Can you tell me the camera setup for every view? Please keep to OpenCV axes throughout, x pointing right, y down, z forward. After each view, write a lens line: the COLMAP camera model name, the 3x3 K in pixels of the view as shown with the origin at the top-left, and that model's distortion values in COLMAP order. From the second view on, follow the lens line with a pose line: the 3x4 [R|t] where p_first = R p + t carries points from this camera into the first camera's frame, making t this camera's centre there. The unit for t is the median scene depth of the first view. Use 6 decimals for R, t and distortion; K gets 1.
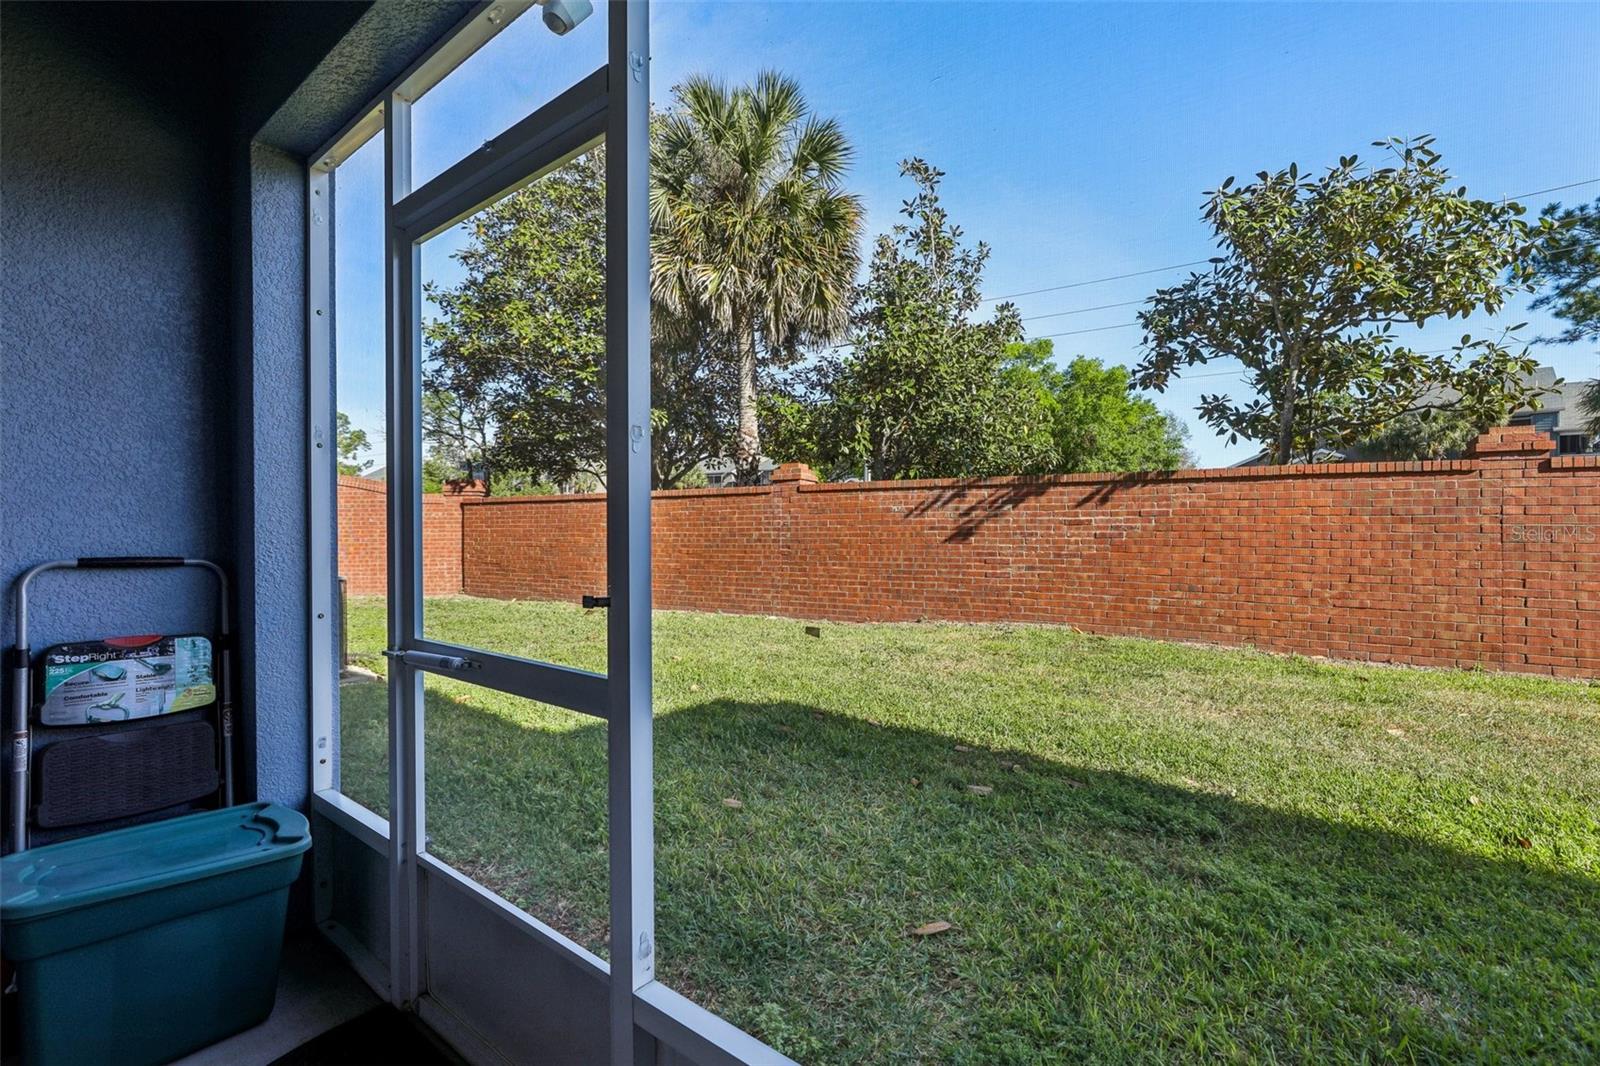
lens RADIAL K [[729.6, 0, 799.1], [0, 729.6, 531.2], [0, 0, 1]] dist [-0.019973, 0.012110]
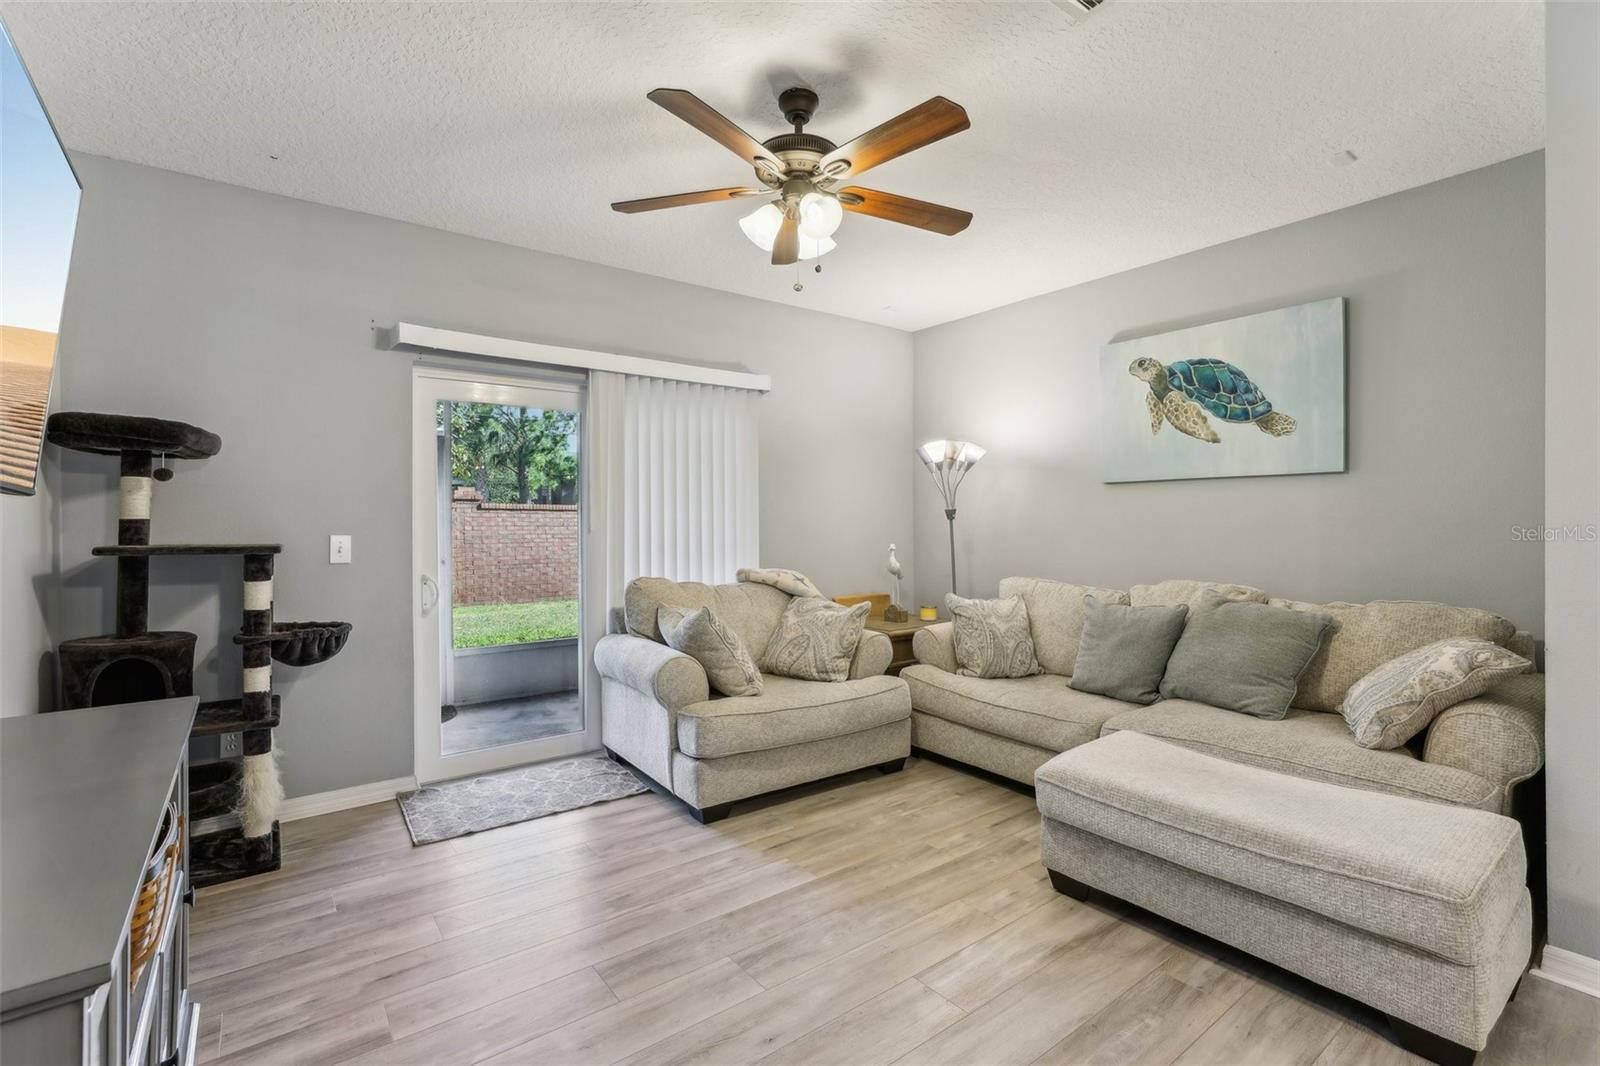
lens RADIAL K [[729.6, 0, 801.1], [0, 729.6, 522.9], [0, 0, 1]] dist [-0.019973, 0.012110]
pose [[0.237985, 0.000878, 0.971268, -0.794644], [0.015832, 0.999863, -0.004783, -0.018563], [-0.971140, 0.016515, 0.237939, -0.411118]]
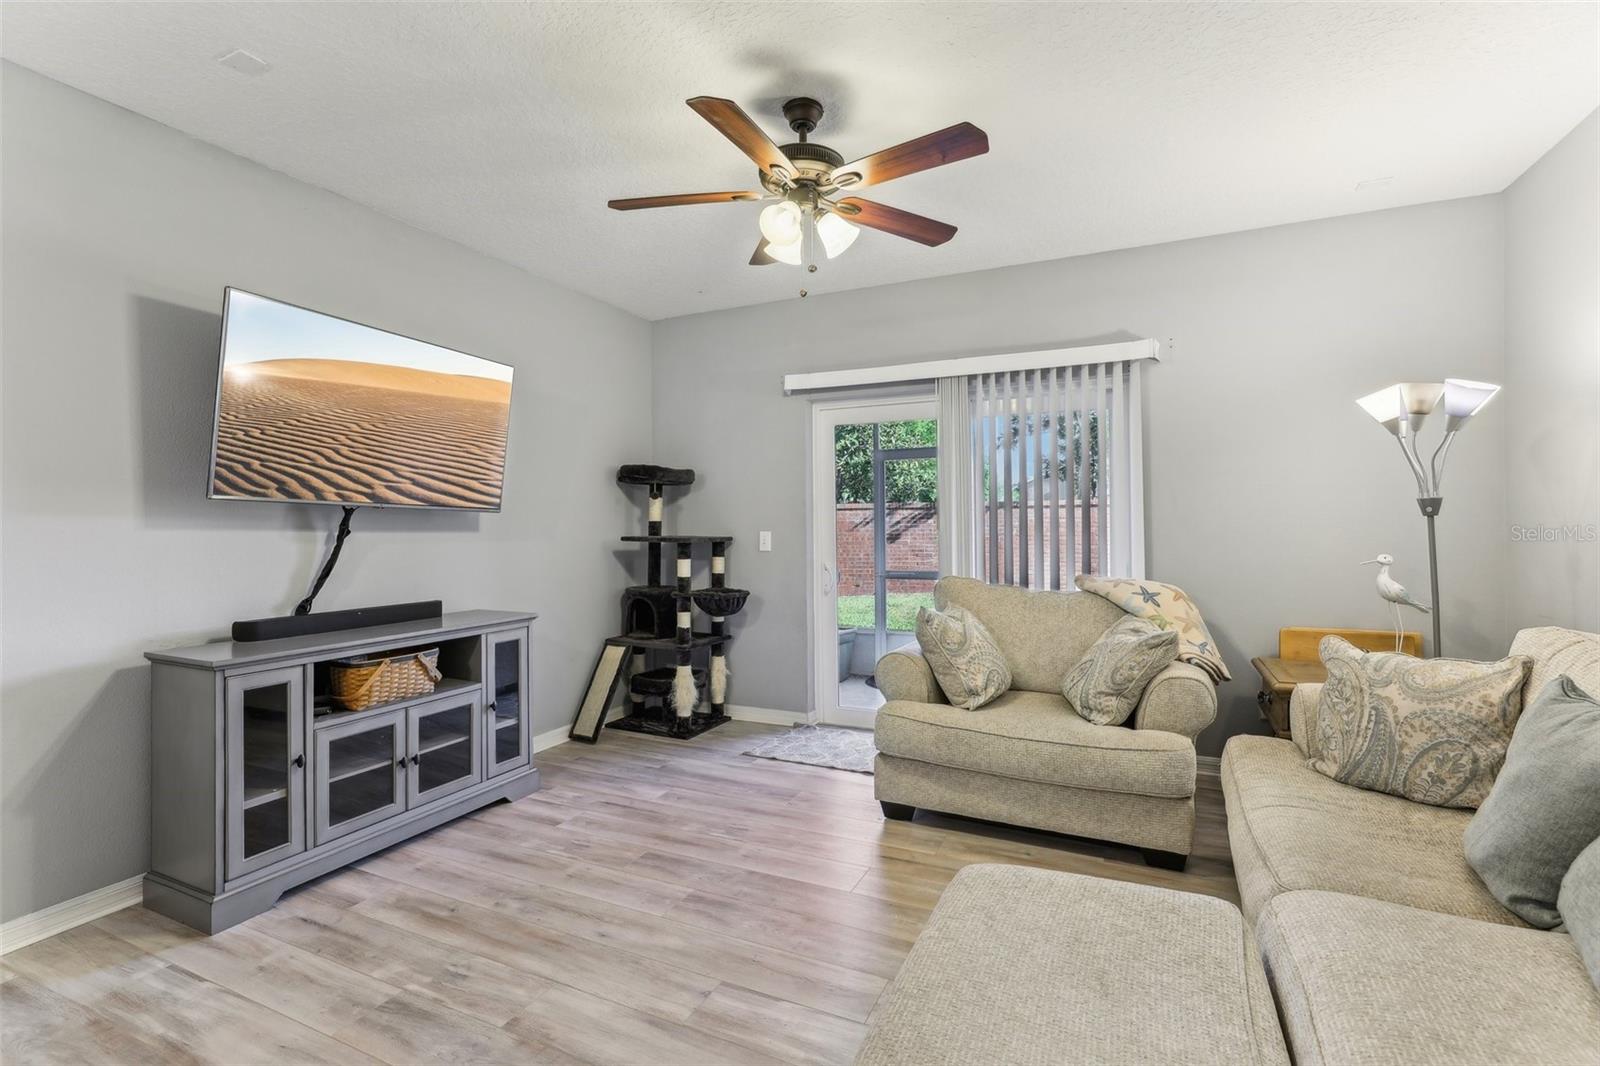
lens RADIAL K [[729.6, 0, 798.5], [0, 729.6, 519.9], [0, 0, 1]] dist [-0.019973, 0.012110]
pose [[0.972358, -0.003868, 0.233465, -0.514972], [0.008220, 0.999810, -0.017670, -0.016058], [-0.233352, 0.019101, 0.972205, -0.699334]]
